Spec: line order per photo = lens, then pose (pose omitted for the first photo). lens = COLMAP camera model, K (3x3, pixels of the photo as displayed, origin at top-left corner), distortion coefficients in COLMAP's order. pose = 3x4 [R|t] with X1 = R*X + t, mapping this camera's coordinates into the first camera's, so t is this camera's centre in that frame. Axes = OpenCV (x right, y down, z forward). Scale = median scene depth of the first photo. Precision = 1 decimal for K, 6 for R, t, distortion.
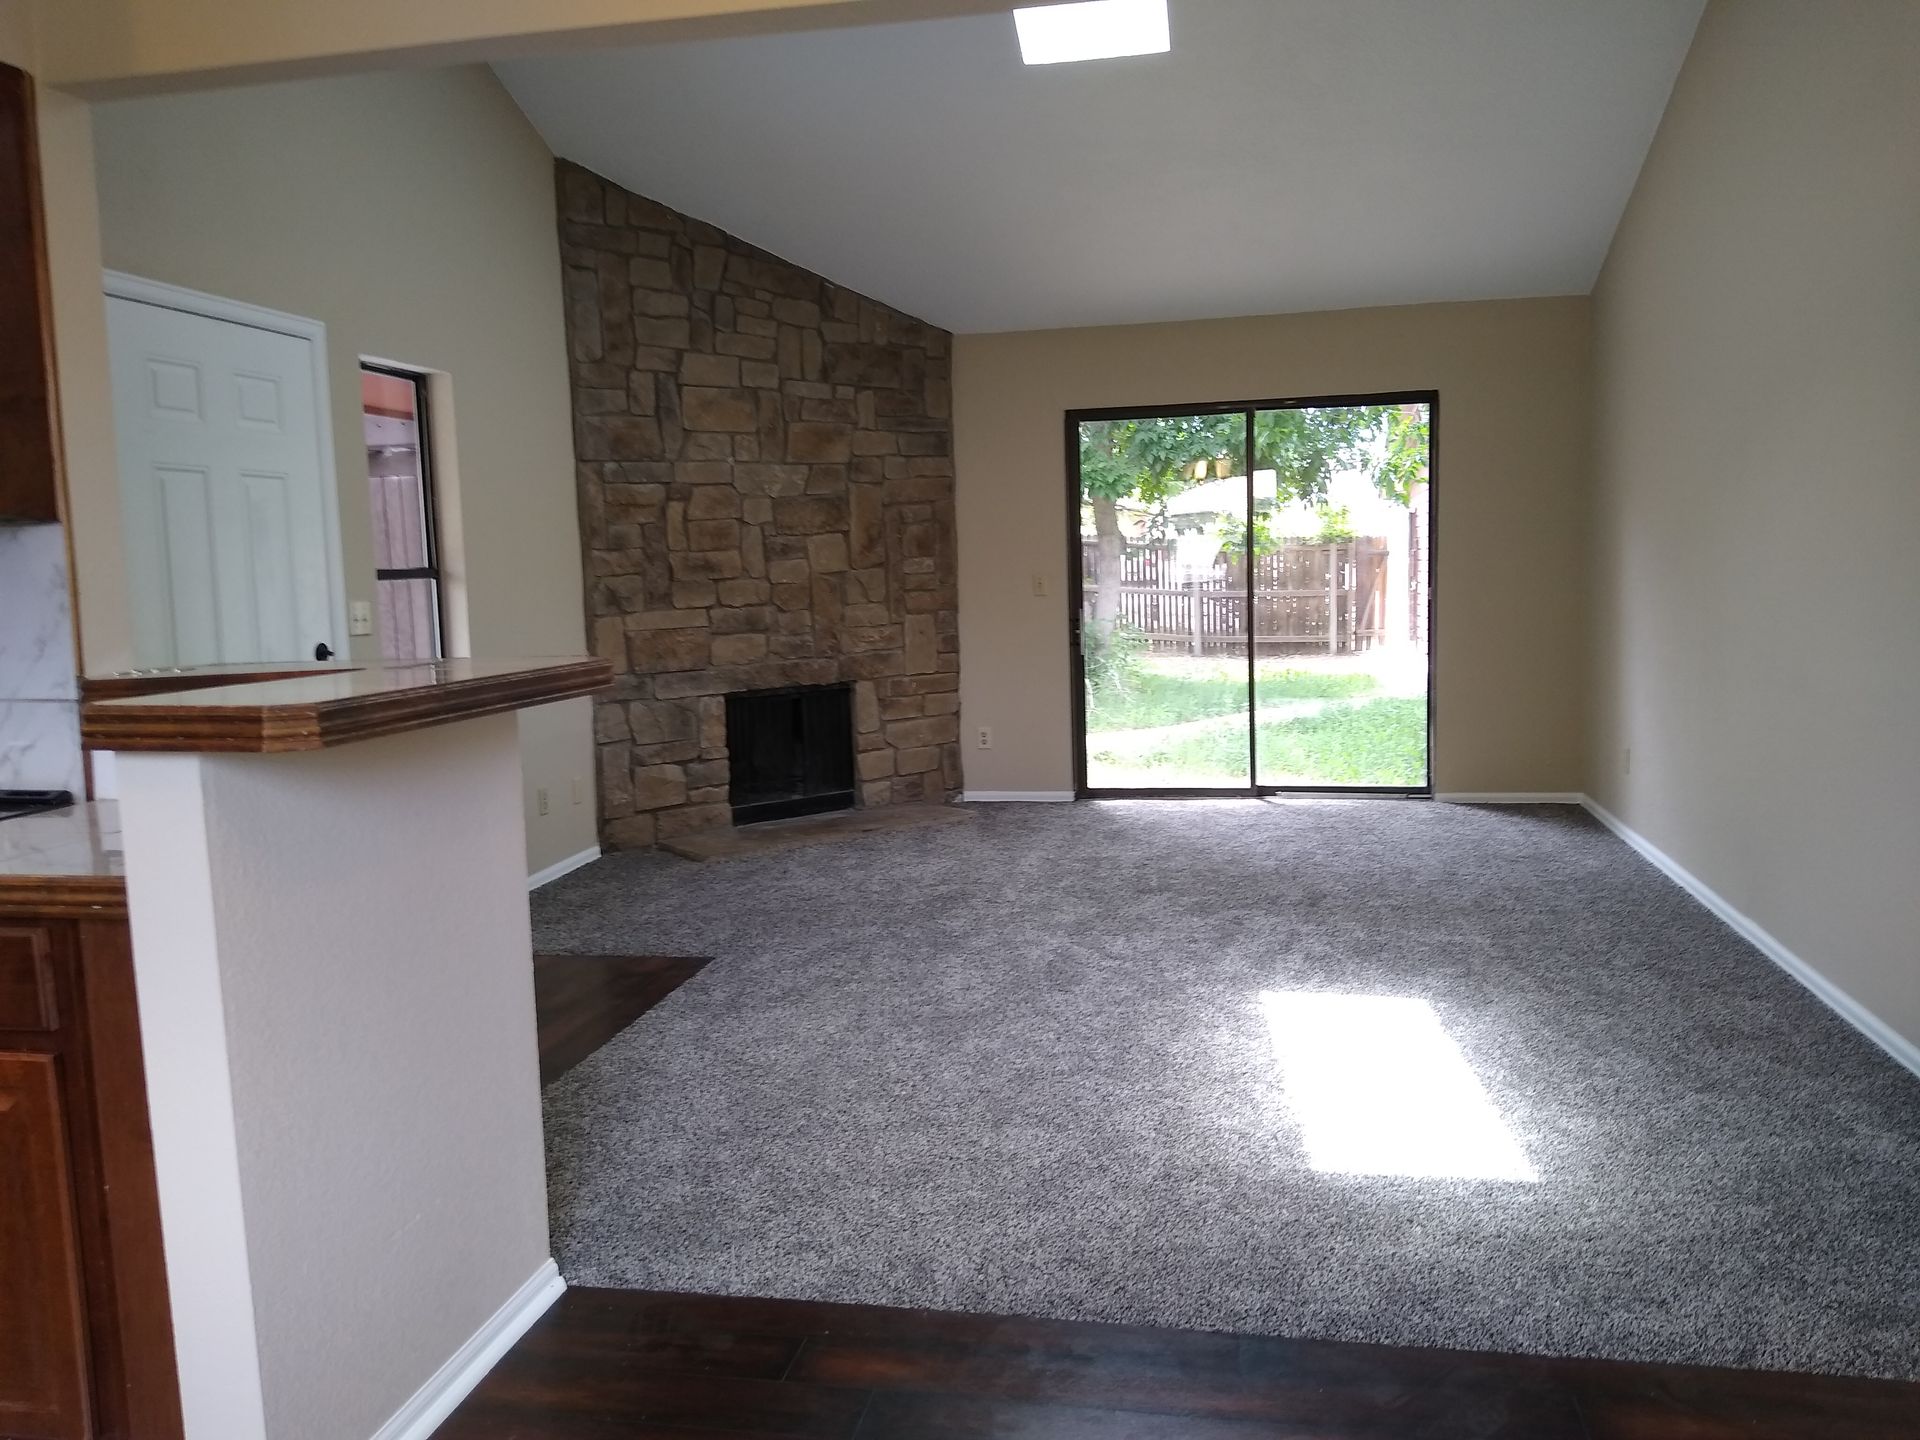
lens RADIAL K [[1448.0, 0, 960.0], [0, 1448.0, 720.0], [0, 0, 1]] dist [0.087950, -0.129963]
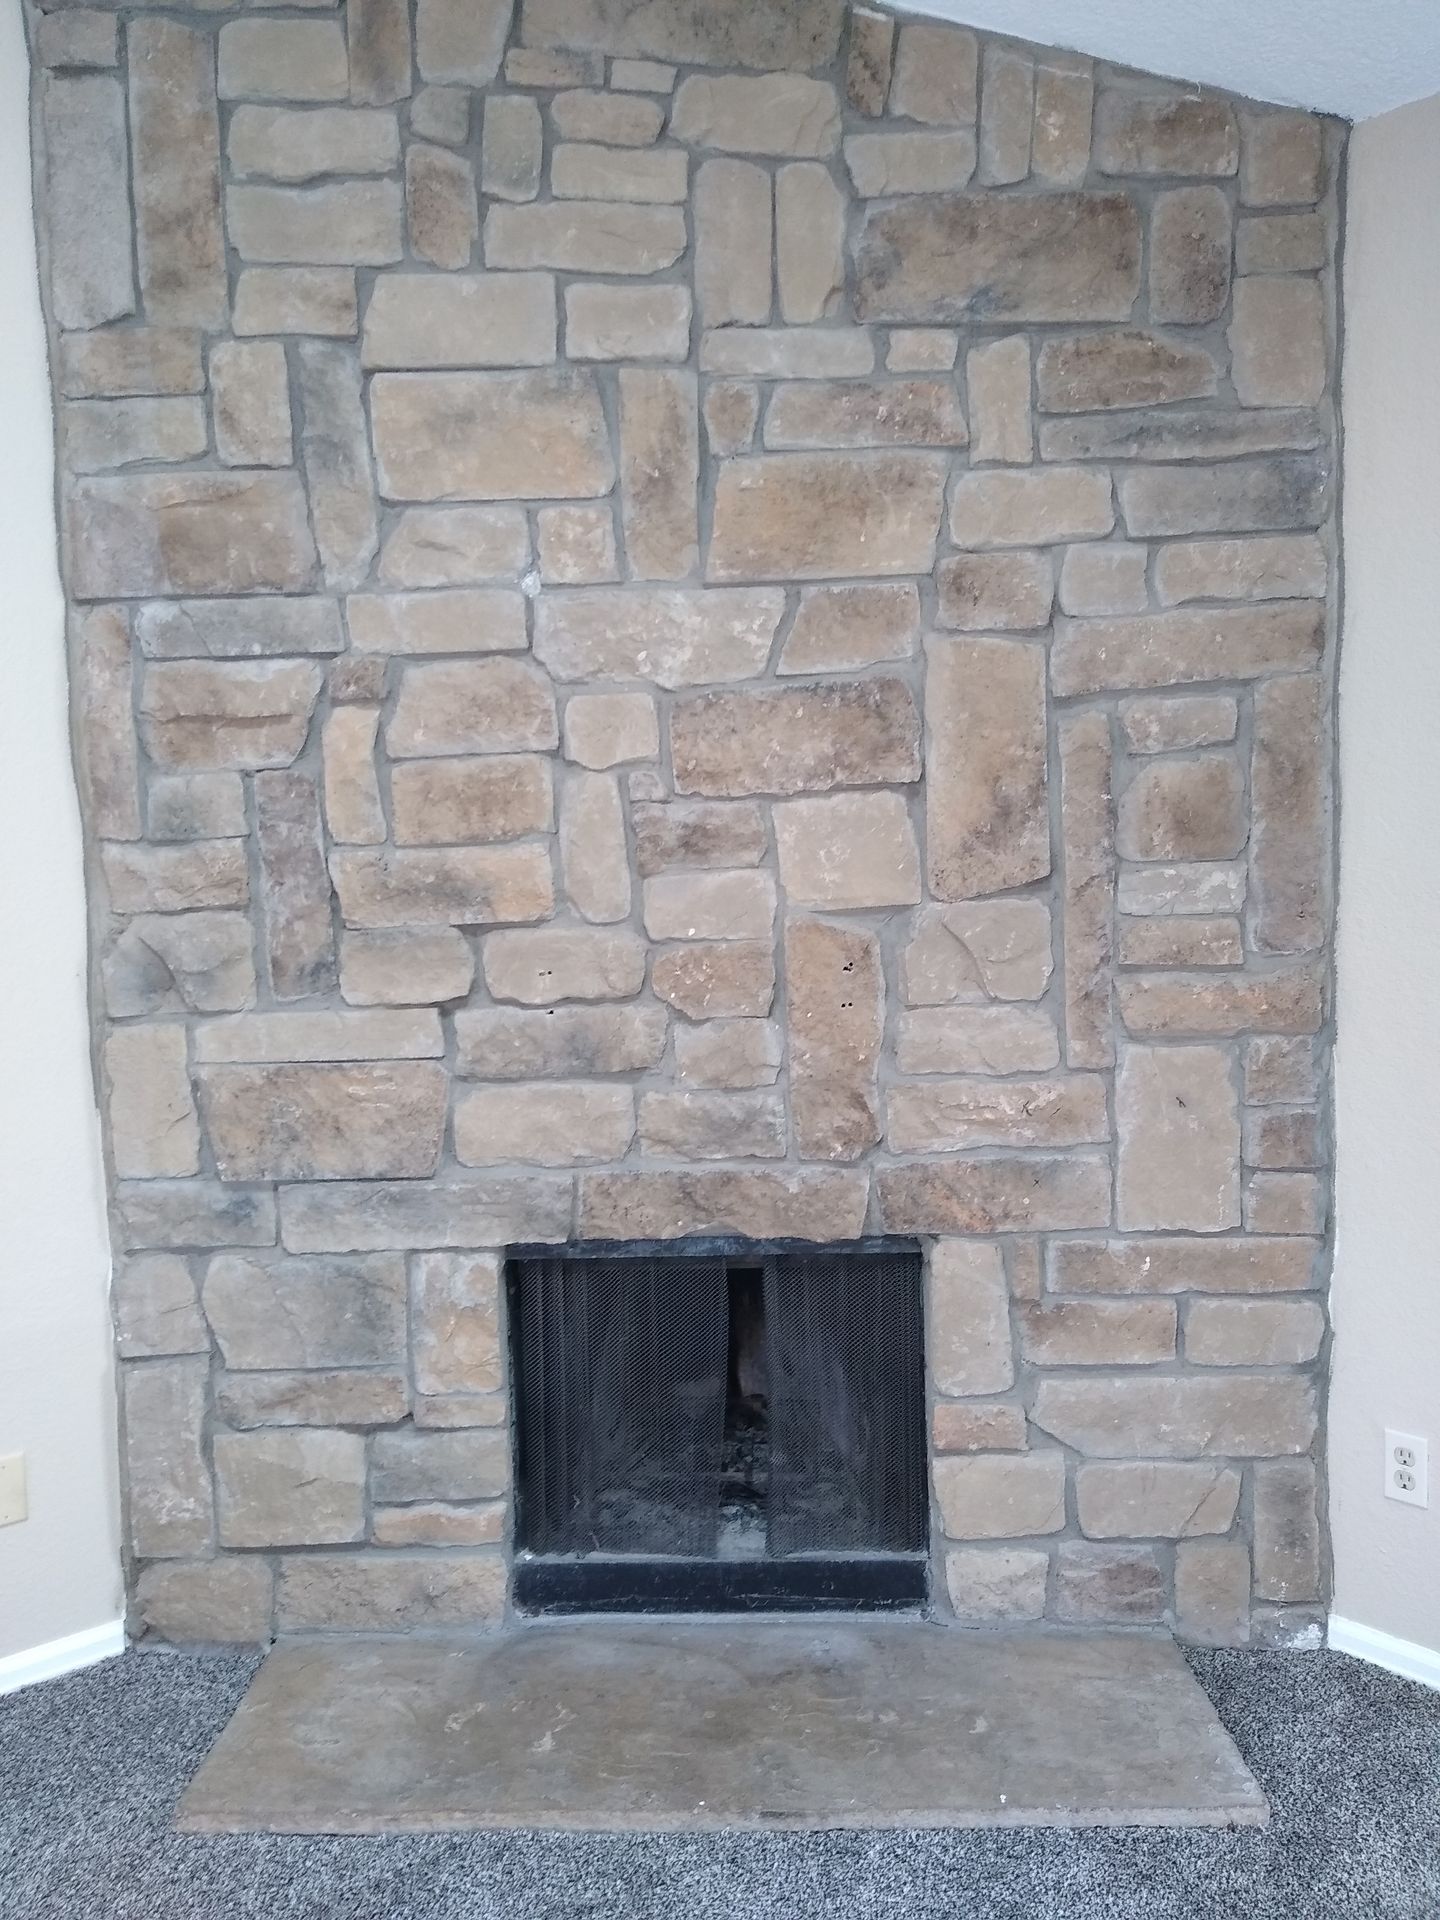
lens RADIAL K [[1448.0, 0, 720.0], [0, 1448.0, 960.0], [0, 0, 1]] dist [0.087950, -0.129963]
pose [[0.792164, 0.058317, -0.607516, 0.091961], [-0.069850, 0.997547, 0.004677, -0.092954], [0.606298, 0.038730, 0.794294, 0.745874]]
